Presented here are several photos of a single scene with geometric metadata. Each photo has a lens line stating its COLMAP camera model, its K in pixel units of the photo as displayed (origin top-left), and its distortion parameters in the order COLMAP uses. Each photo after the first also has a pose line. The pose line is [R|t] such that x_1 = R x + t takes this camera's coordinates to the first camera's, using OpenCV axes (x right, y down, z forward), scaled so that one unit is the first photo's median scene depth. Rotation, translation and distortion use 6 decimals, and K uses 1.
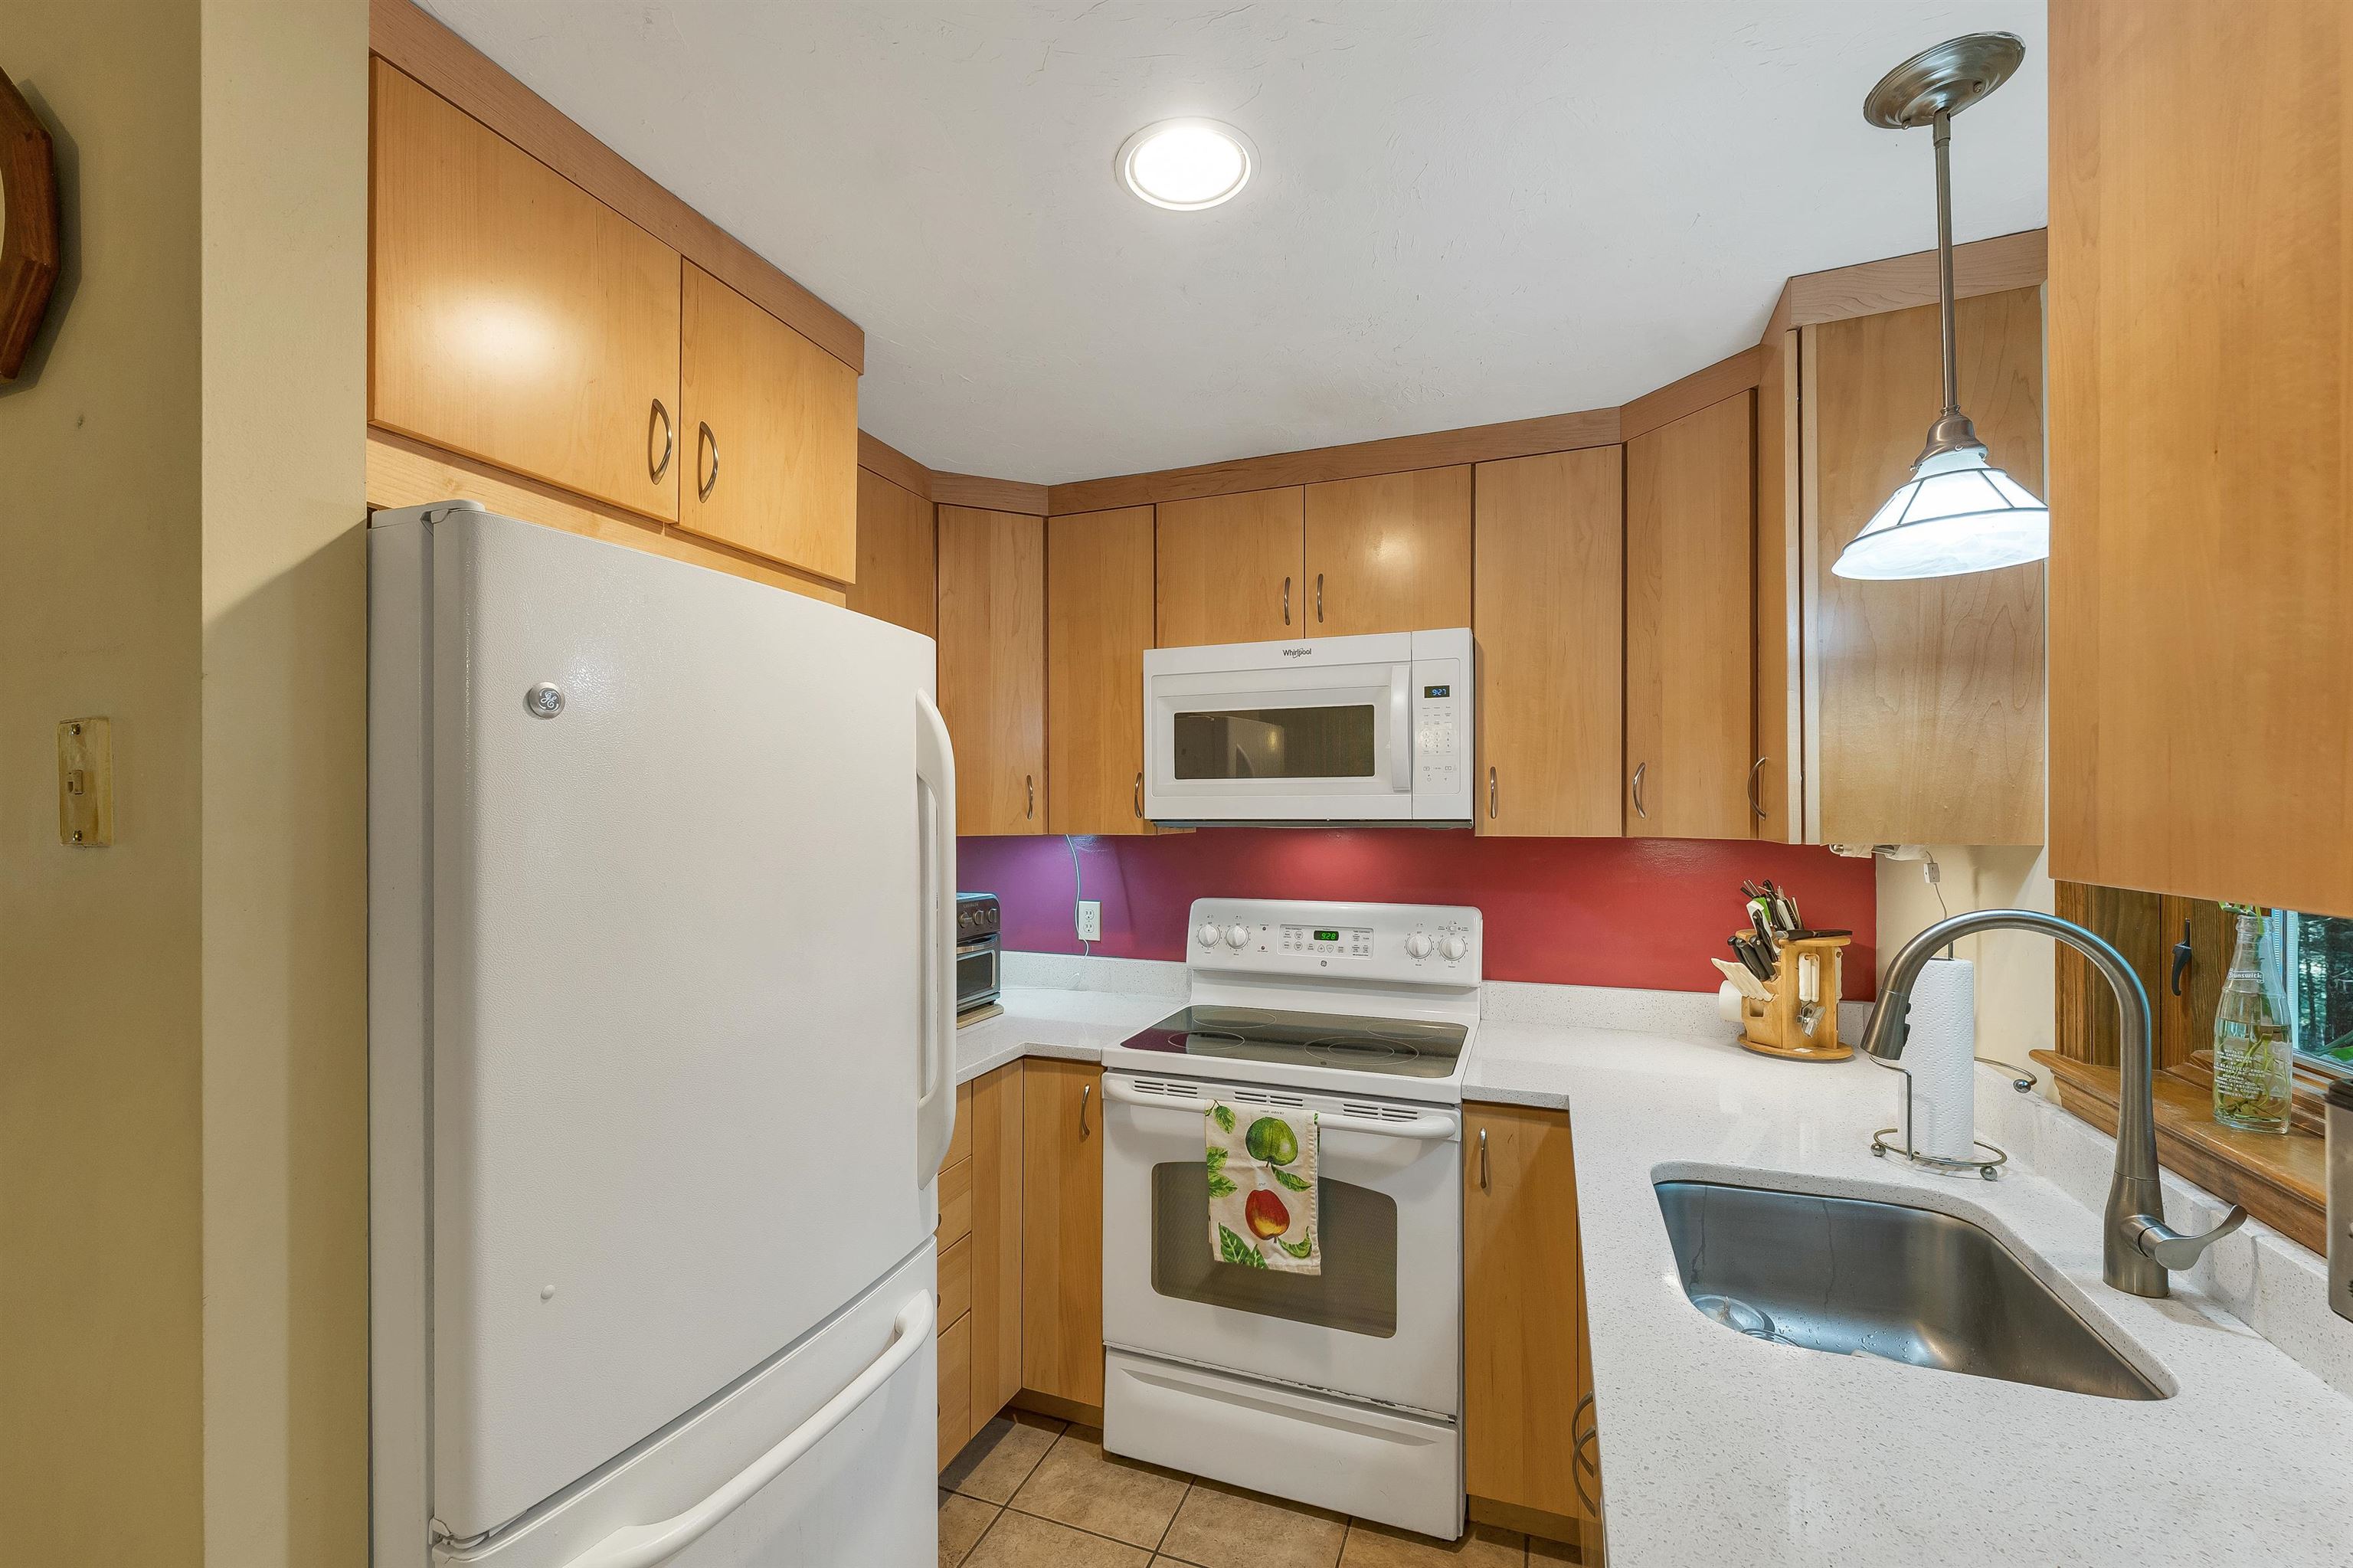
lens RADIAL K [[977.4, 0, 1173.7], [0, 977.4, 818.6], [0, 0, 1]] dist [0.000472, -0.000031]
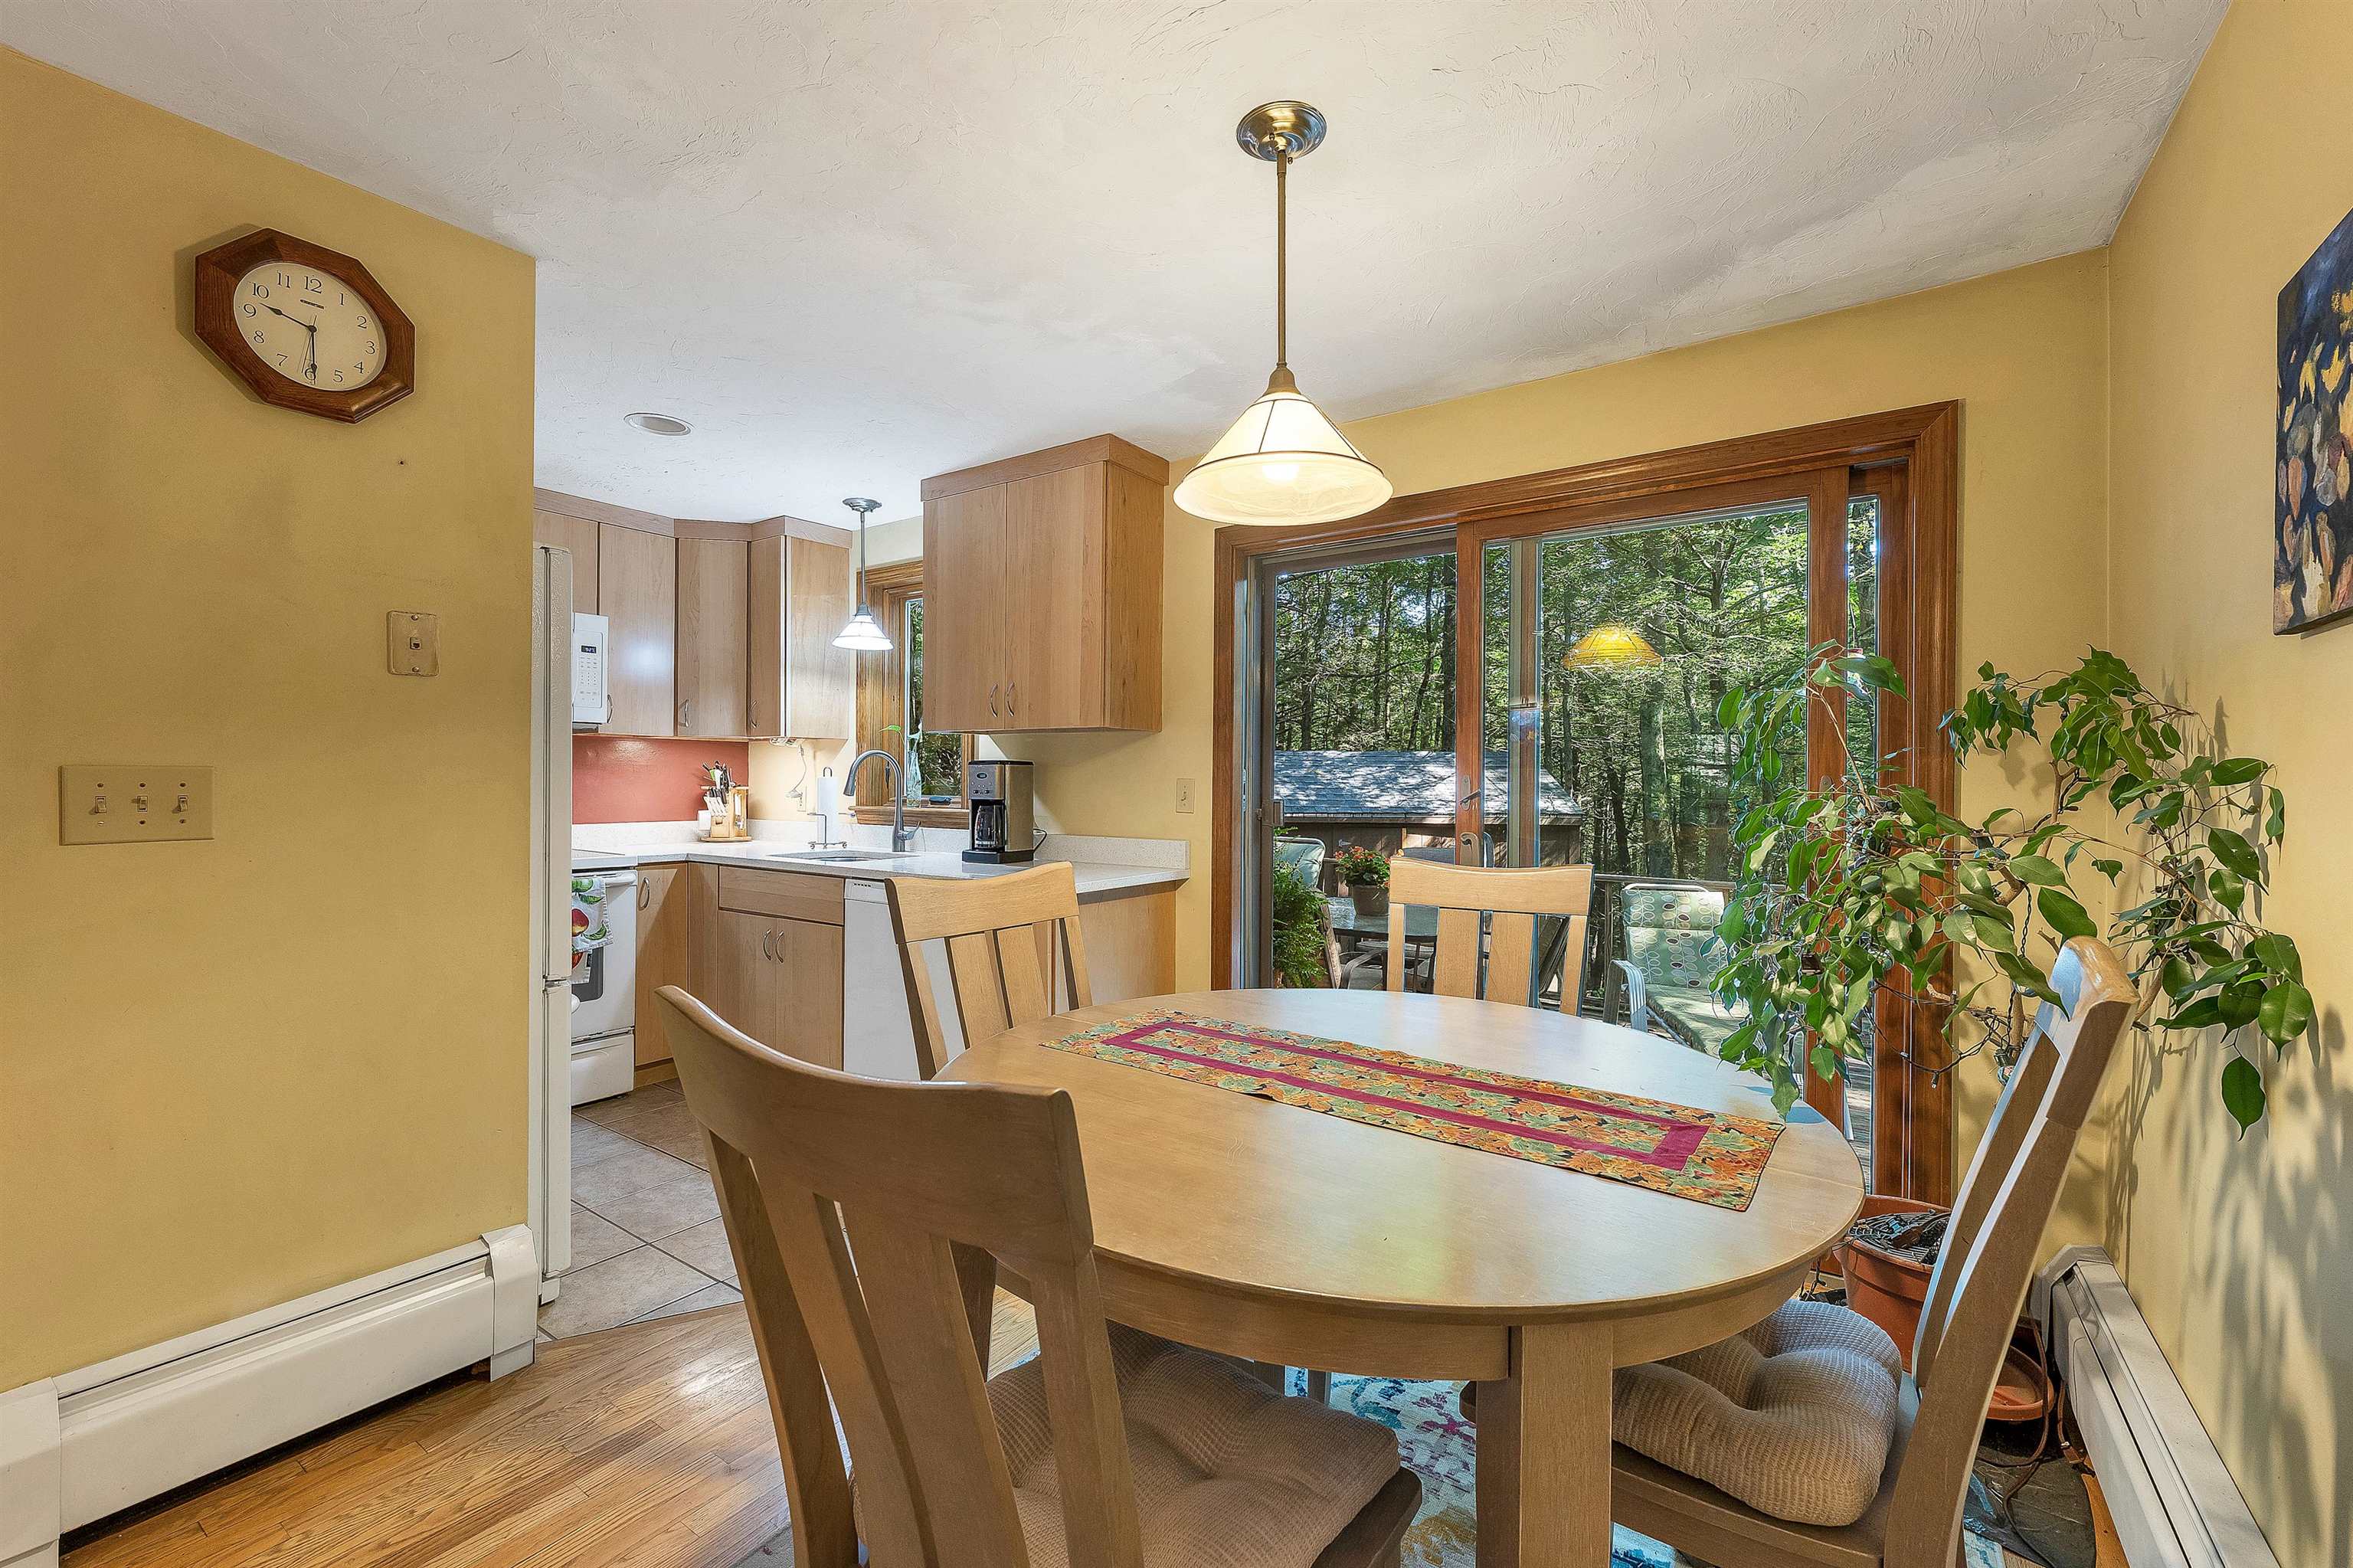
lens RADIAL K [[943.8, 0, 1176.5], [0, 943.8, 784.0], [0, 0, 1]] dist [0.000174, -0.000005]
pose [[0.248627, -0.000454, 0.968599, -1.263080], [-0.008913, 0.999956, 0.002757, 0.112821], [-0.968558, -0.009318, 0.248612, -0.519361]]
